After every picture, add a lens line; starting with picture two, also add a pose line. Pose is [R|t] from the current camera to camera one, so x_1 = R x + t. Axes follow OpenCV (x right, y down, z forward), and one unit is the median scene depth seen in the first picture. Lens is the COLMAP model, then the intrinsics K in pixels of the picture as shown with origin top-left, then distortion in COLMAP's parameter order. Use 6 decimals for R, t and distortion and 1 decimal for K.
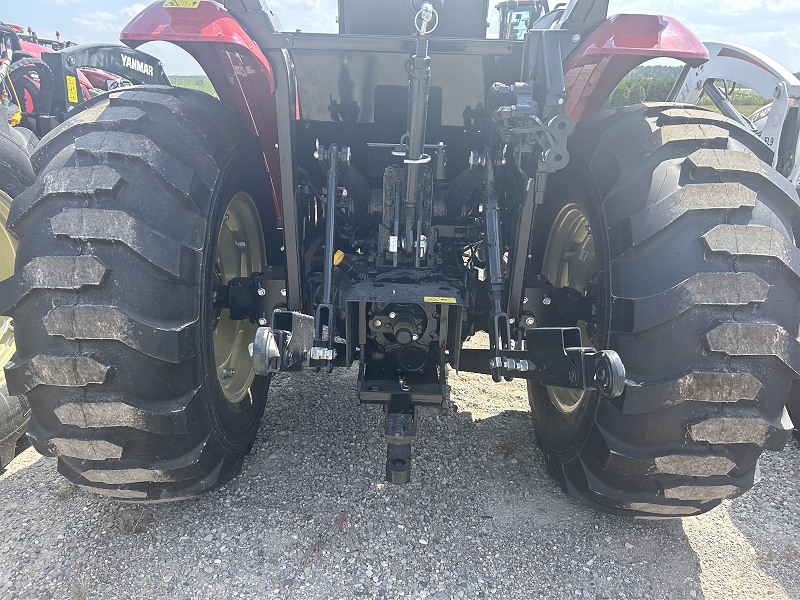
lens RADIAL K [[586.1, 0, 400.0], [0, 586.1, 300.0], [0, 0, 1]] dist [0.050029, -0.005408]
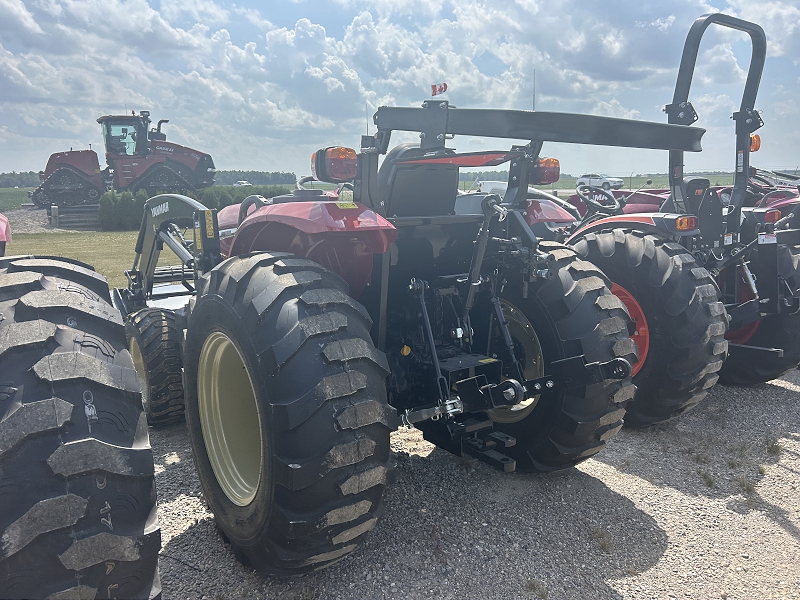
lens RADIAL K [[586.1, 0, 400.0], [0, 586.1, 300.0], [0, 0, 1]] dist [0.050029, -0.005408]
pose [[0.801798, -0.131603, 0.582925, -1.219700], [0.220816, 0.971660, -0.084361, -0.092563], [-0.555303, 0.196359, 0.808135, -0.286006]]
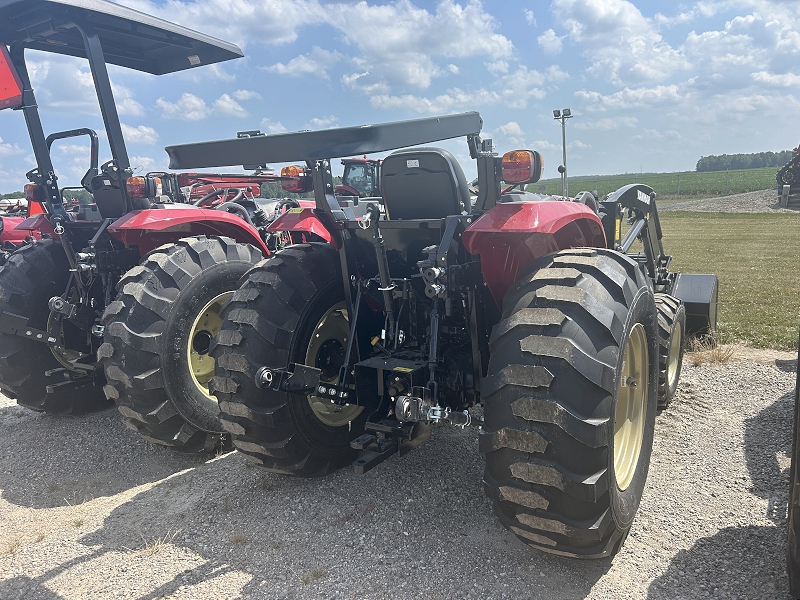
lens RADIAL K [[586.1, 0, 400.0], [0, 586.1, 300.0], [0, 0, 1]] dist [0.050029, -0.005408]
pose [[0.856559, 0.031872, -0.515064, 1.007112], [-0.109779, 0.986500, -0.121519, 0.008003], [0.504238, 0.160631, 0.848494, -0.487733]]
